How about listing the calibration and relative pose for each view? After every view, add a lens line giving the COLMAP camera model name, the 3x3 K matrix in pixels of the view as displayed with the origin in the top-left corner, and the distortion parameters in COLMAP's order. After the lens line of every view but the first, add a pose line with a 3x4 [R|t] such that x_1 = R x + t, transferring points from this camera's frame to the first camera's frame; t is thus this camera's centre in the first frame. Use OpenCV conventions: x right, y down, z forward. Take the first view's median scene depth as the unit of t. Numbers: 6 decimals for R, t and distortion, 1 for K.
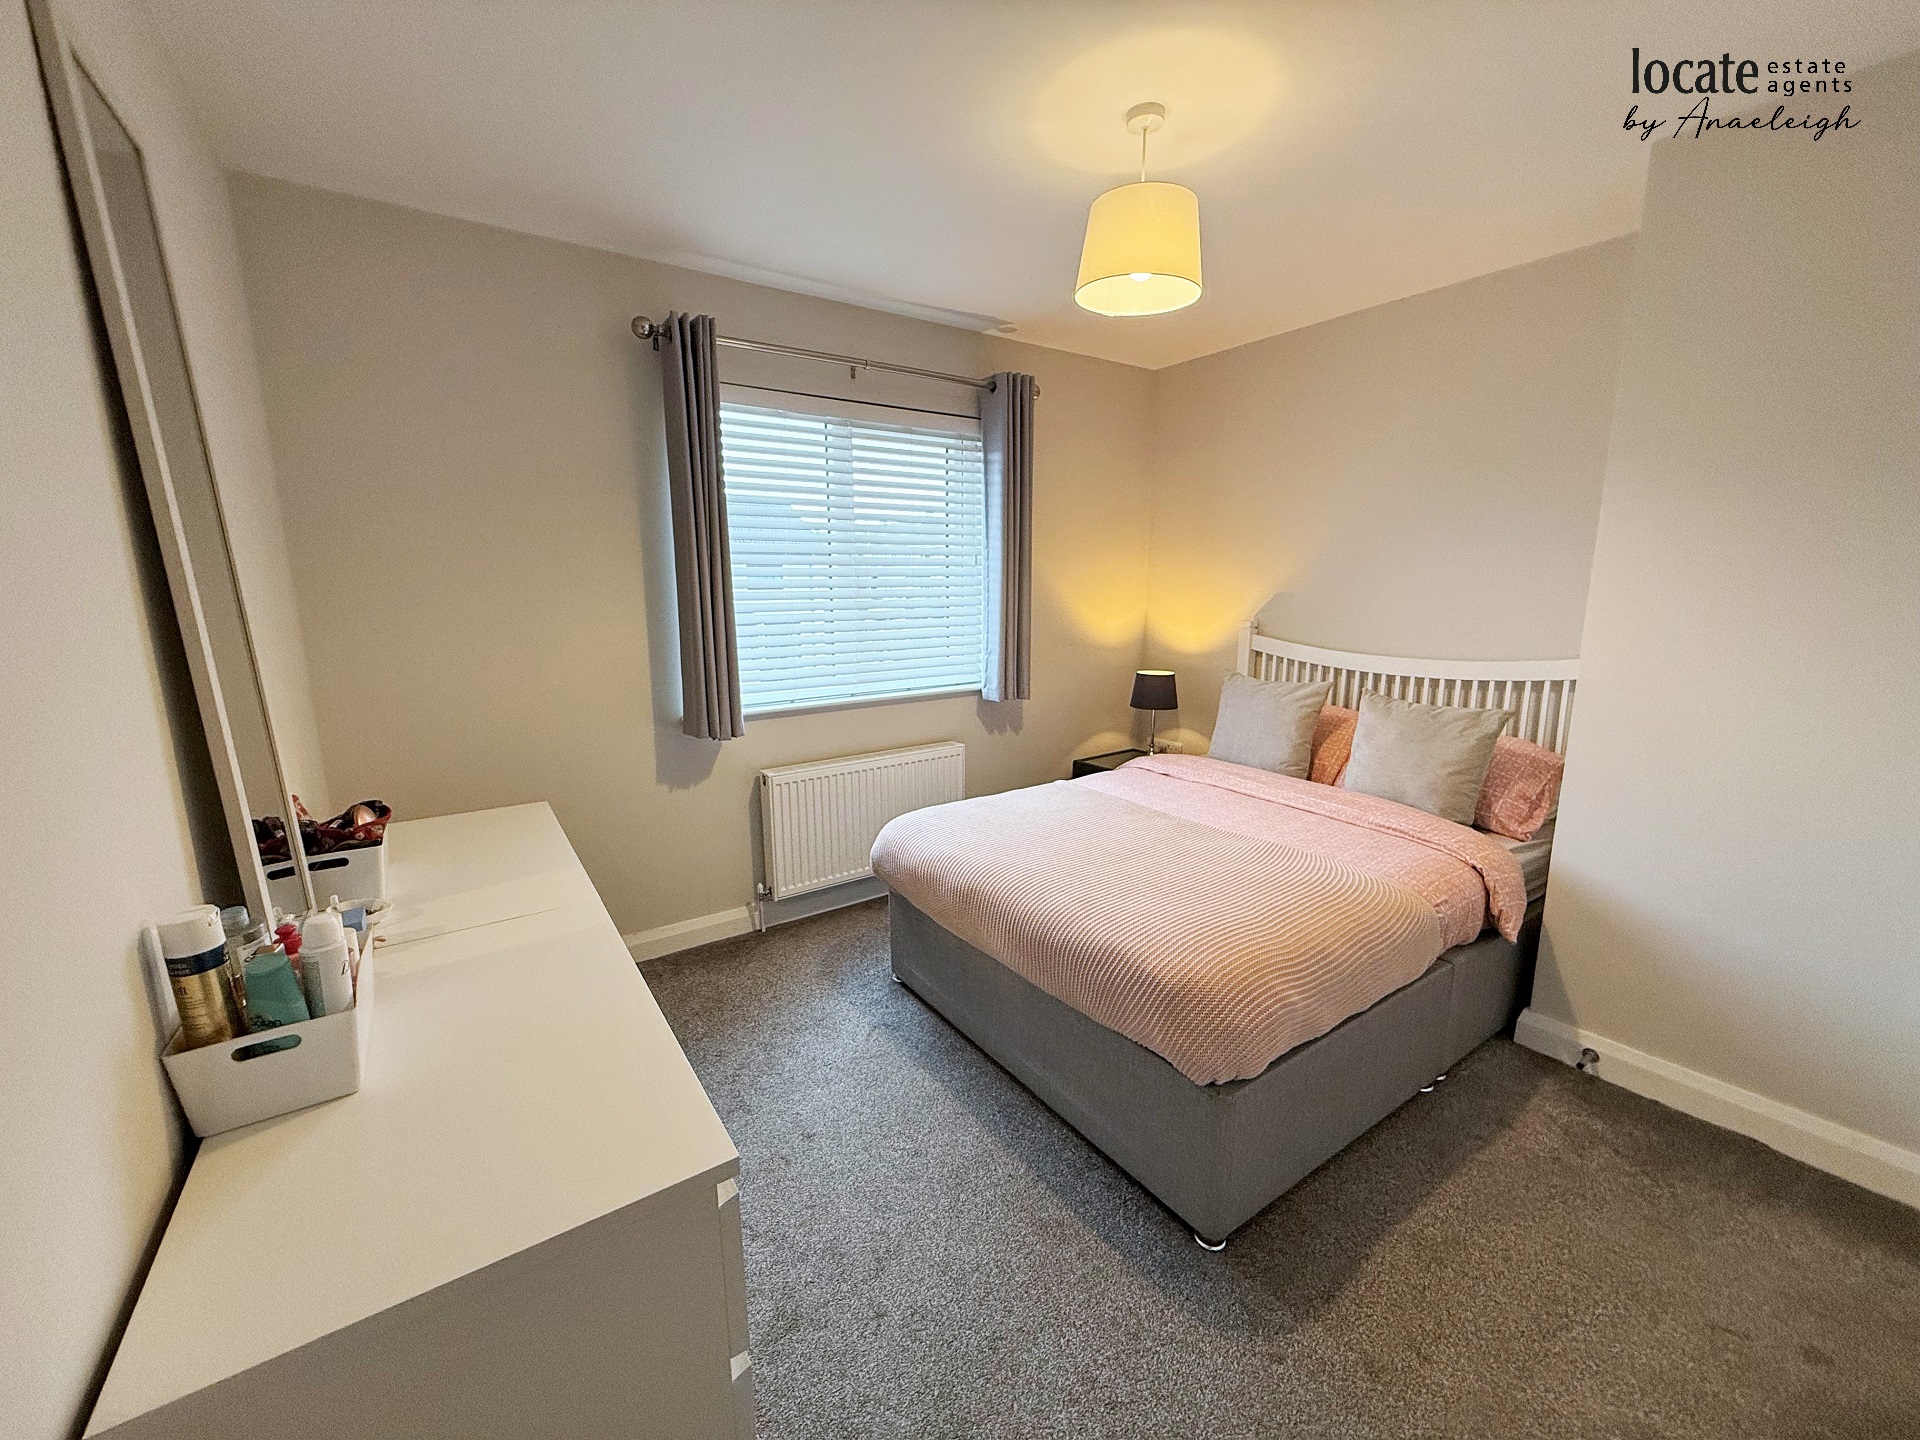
lens RADIAL K [[763.8, 0, 960.9], [0, 763.8, 729.1], [0, 0, 1]] dist [0.000570, 0.000063]
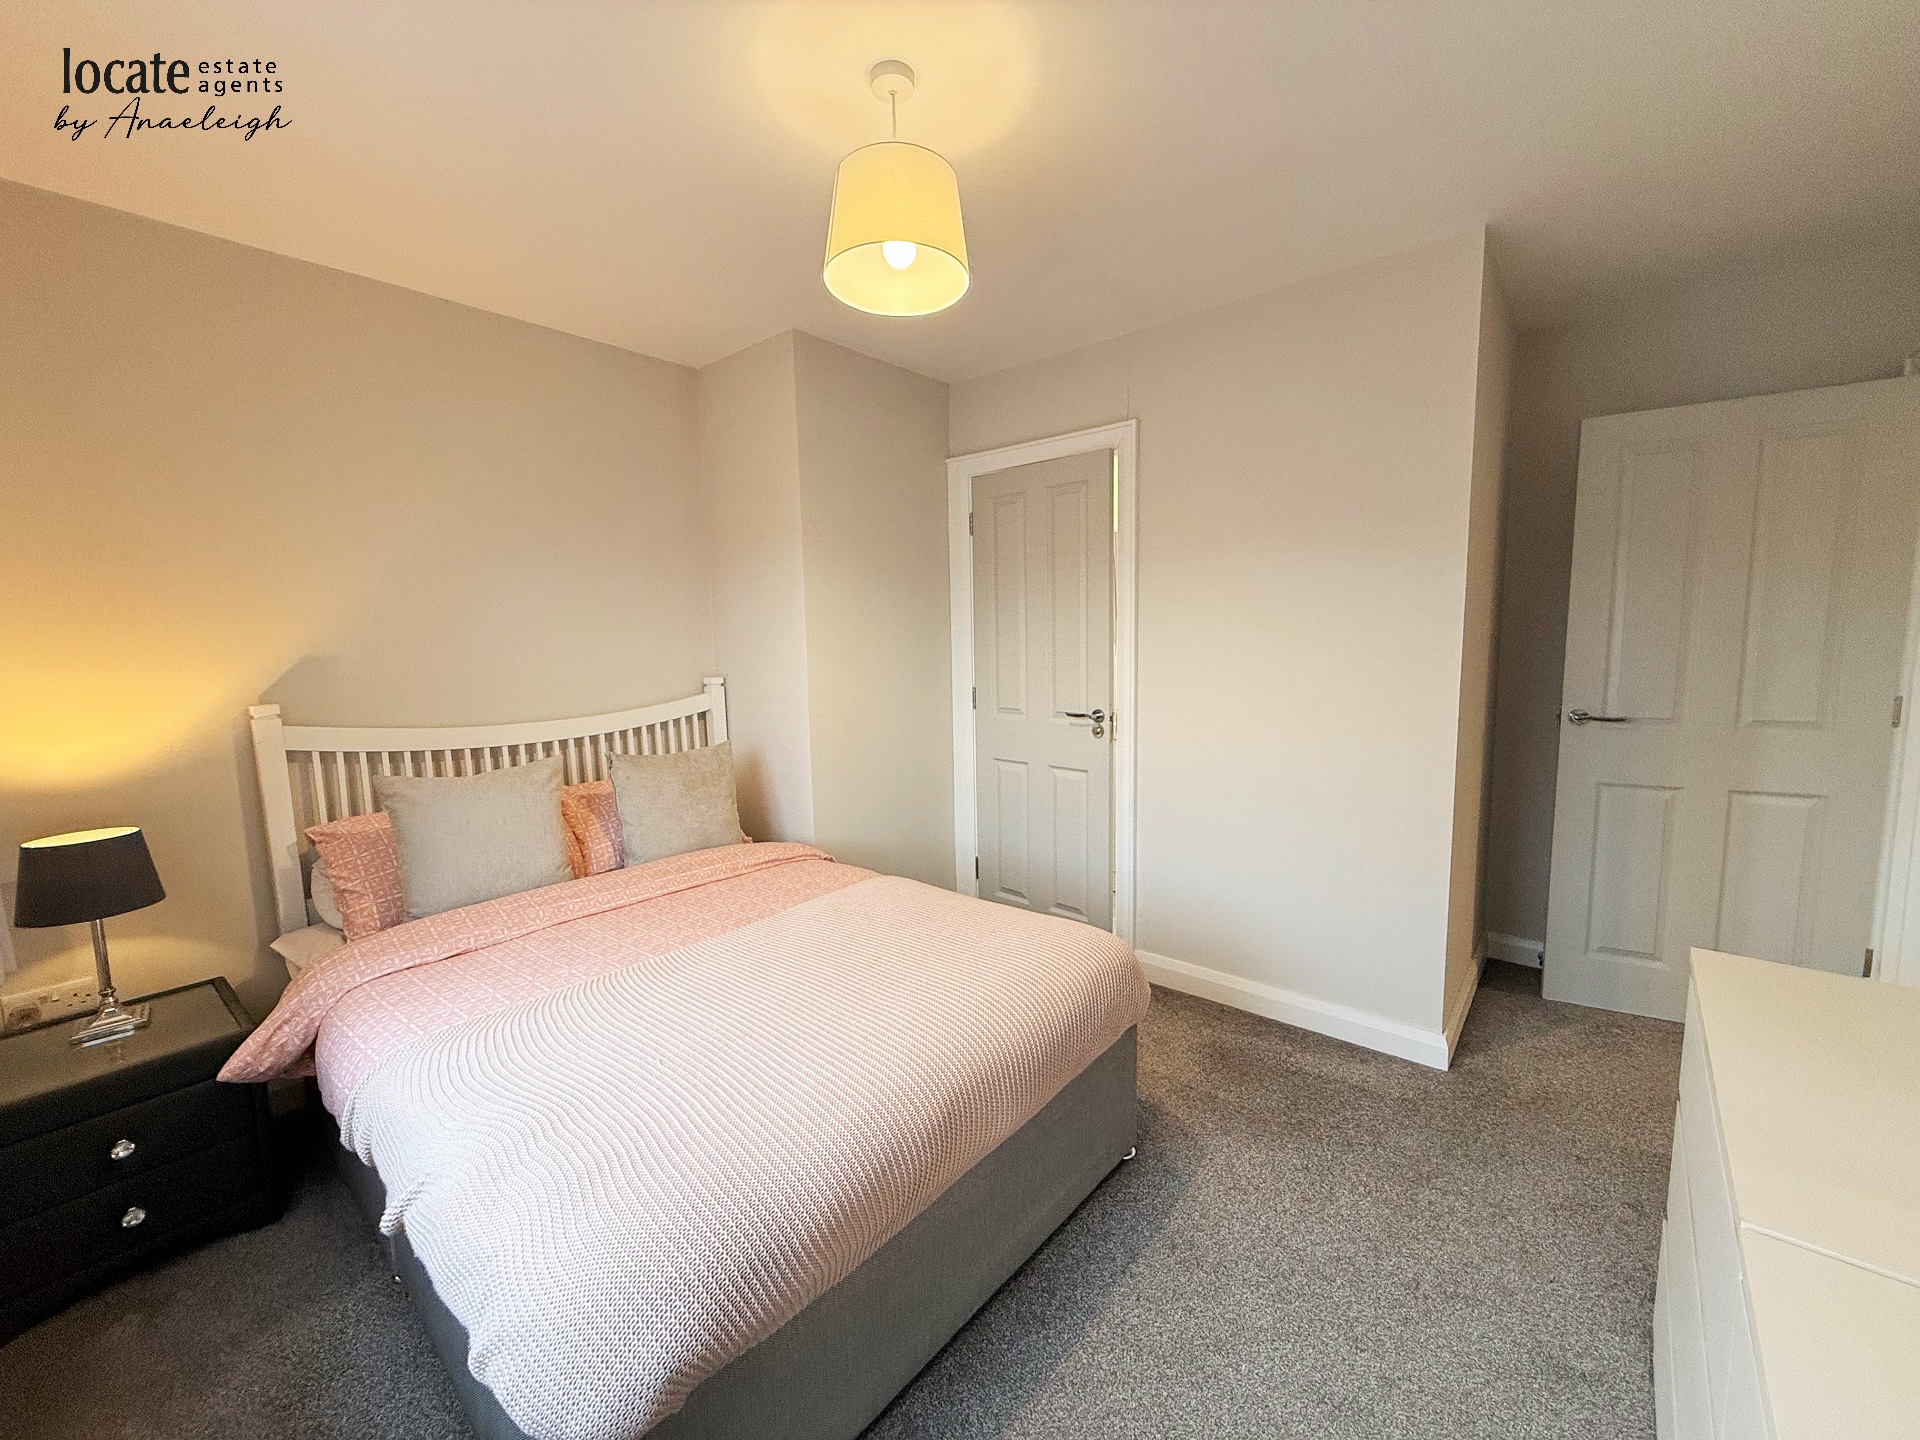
lens RADIAL K [[763.8, 0, 958.4], [0, 763.8, 708.9], [0, 0, 1]] dist [0.000570, 0.000063]
pose [[-0.239052, -0.093737, 0.966472, -0.442564], [0.206329, 0.967696, 0.144891, -0.152604], [-0.948832, 0.234048, -0.211989, 0.821303]]
